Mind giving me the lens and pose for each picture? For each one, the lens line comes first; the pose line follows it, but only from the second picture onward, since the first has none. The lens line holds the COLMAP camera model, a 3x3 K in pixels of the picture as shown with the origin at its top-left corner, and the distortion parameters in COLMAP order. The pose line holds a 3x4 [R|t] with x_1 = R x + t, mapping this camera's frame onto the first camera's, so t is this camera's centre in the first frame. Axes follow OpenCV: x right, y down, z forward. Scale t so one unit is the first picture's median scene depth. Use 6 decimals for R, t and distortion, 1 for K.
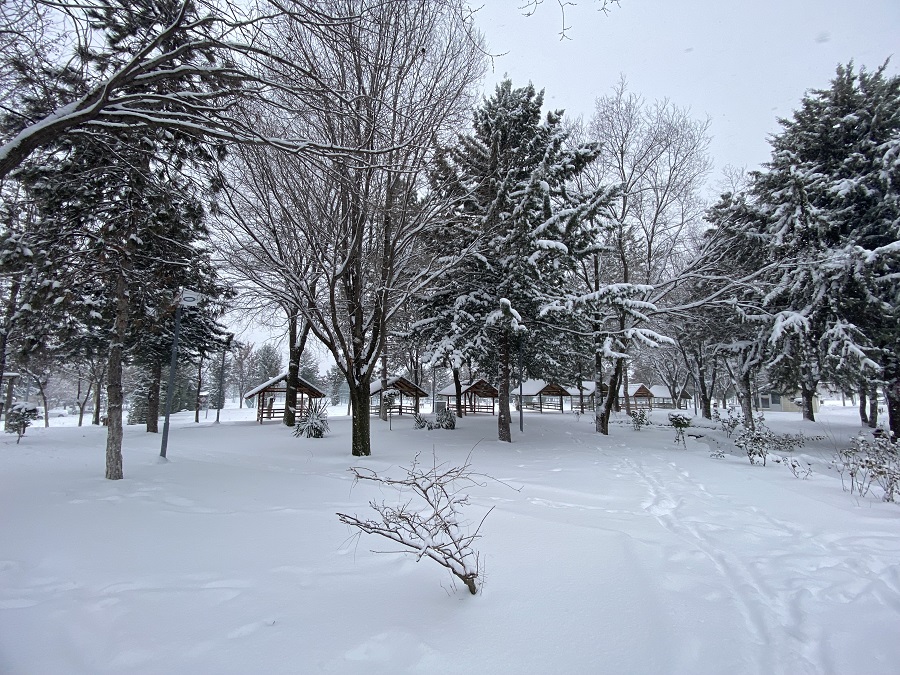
lens RADIAL K [[370.1, 0, 450.0], [0, 370.1, 337.5], [0, 0, 1]] dist [0.001733, -0.007102]
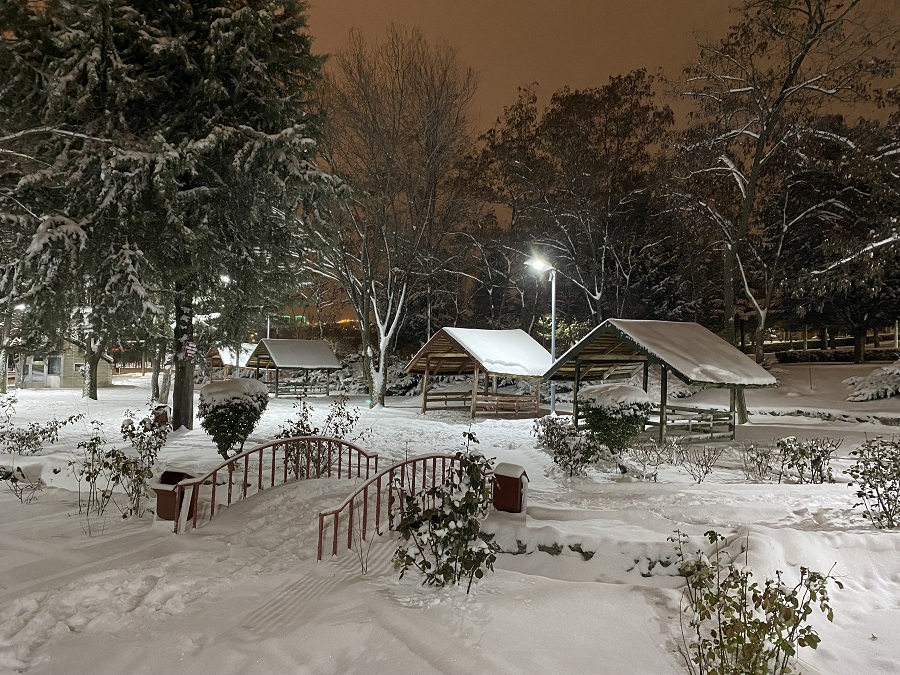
lens RADIAL K [[679.6, 0, 450.0], [0, 679.6, 337.5], [0, 0, 1]] dist [0.007870, -0.000034]
pose [[0.343055, 0.020288, 0.939096, 0.128960], [-0.122501, 0.992195, 0.023315, 0.019528], [-0.931293, -0.123038, 0.342862, 0.046107]]
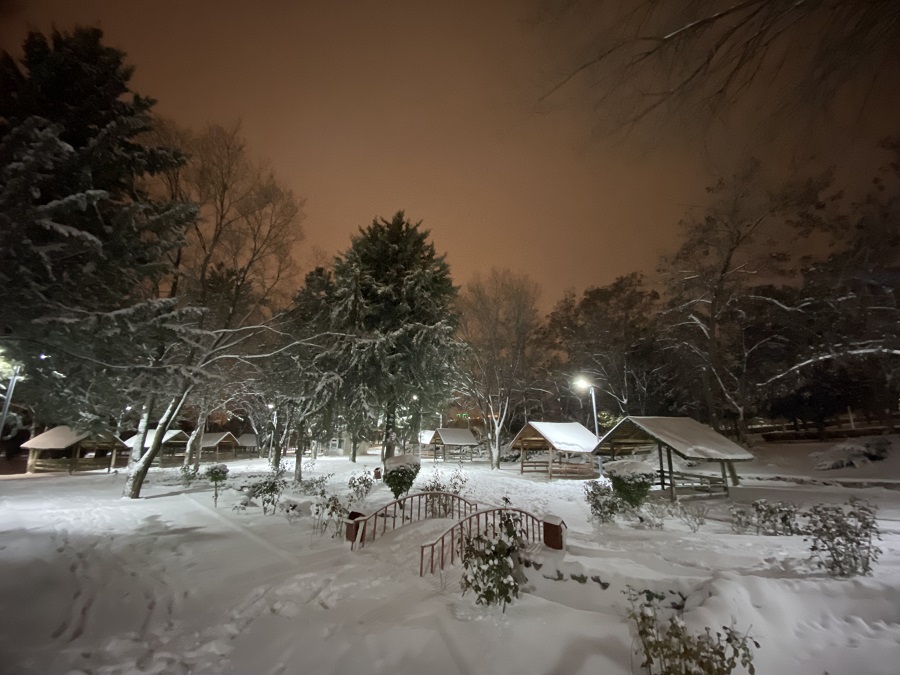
lens RADIAL K [[361.3, 0, 450.0], [0, 361.3, 337.5], [0, 0, 1]] dist [0.007085, -0.015410]
pose [[0.577953, 0.206626, 0.789478, 0.185108], [-0.098772, 0.978014, -0.183662, -0.002284], [-0.810071, 0.028170, 0.585655, -0.008330]]
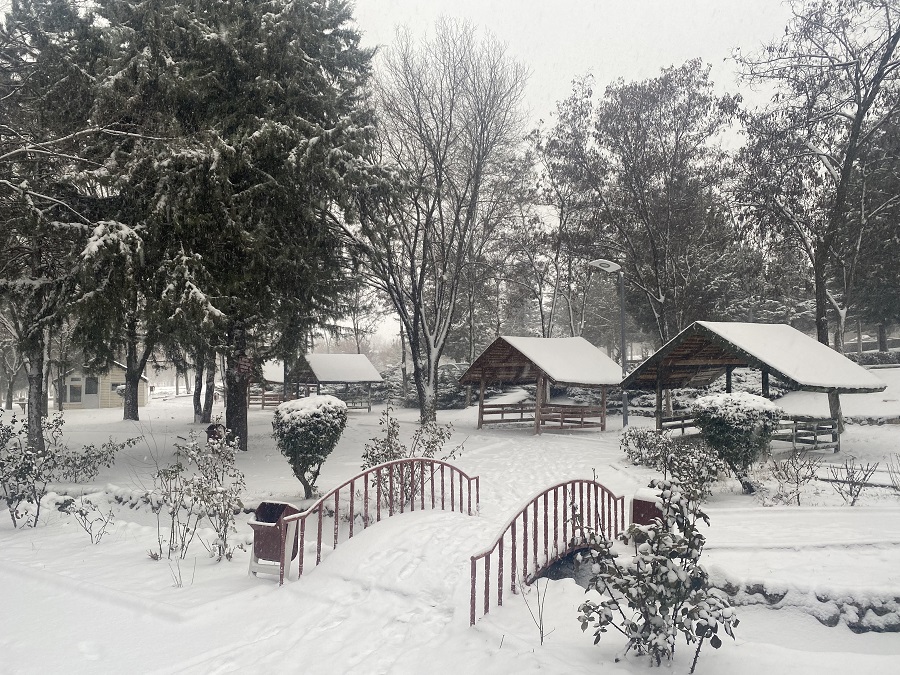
lens RADIAL K [[677.3, 0, 437.7], [0, 677.3, 335.5], [0, 0, 1]] dist [-0.007036, -0.002106]
pose [[0.382025, 0.033929, 0.923529, 0.195309], [-0.100846, 0.994889, 0.005165, 0.043990], [-0.918633, -0.095107, 0.383494, 0.174044]]
